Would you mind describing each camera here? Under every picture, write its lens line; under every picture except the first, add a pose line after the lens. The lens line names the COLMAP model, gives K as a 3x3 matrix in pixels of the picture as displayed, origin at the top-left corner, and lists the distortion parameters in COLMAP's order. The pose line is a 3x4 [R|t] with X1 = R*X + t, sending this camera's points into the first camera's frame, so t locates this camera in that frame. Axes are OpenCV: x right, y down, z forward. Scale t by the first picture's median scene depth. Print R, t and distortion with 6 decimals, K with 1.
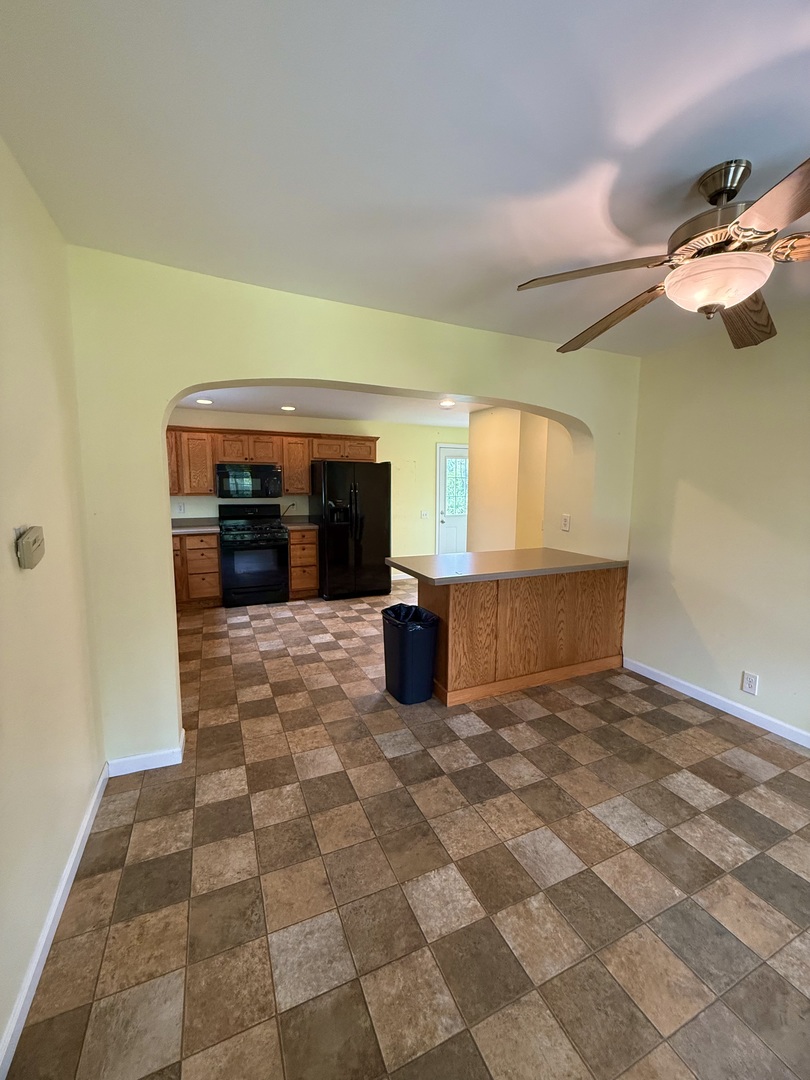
lens RADIAL K [[428.9, 0, 403.1], [0, 428.9, 543.7], [0, 0, 1]] dist [-0.007594, 0.001844]
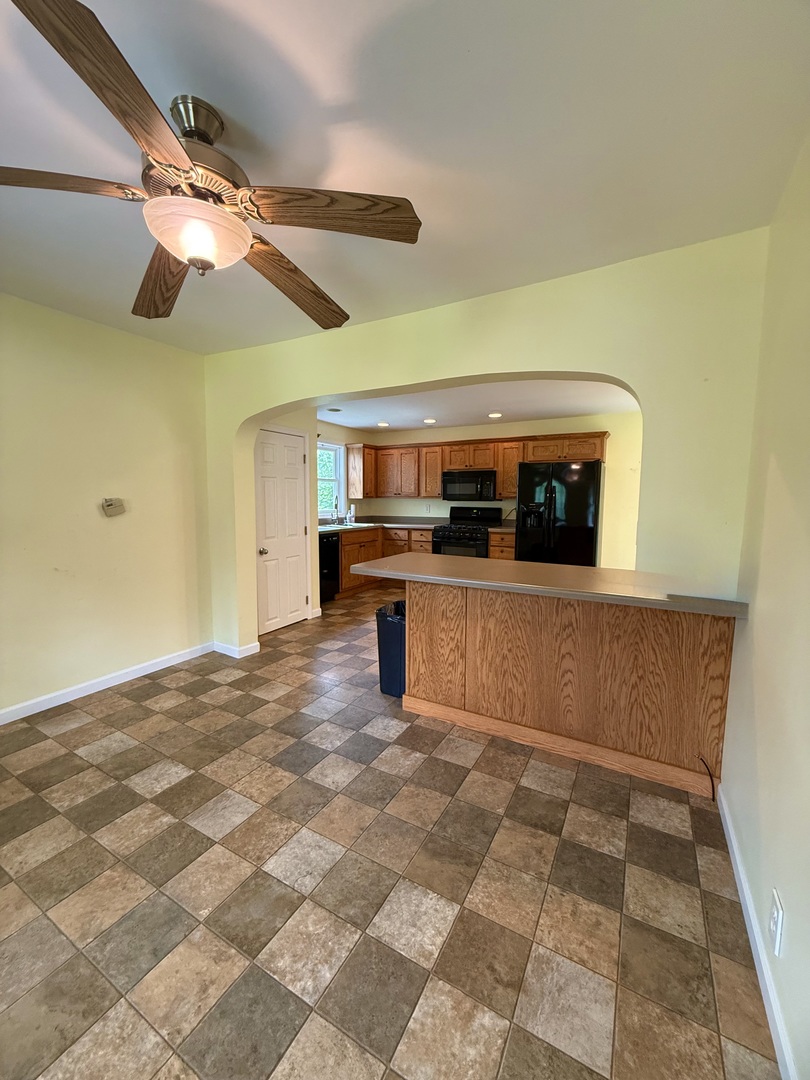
lens RADIAL K [[428.9, 0, 409.5], [0, 428.9, 545.1], [0, 0, 1]] dist [-0.007594, 0.001844]
pose [[0.596131, 0.088837, -0.797957, 0.849421], [-0.110860, 0.993448, 0.027781, -0.013058], [0.795197, 0.071900, 0.602073, 0.409360]]
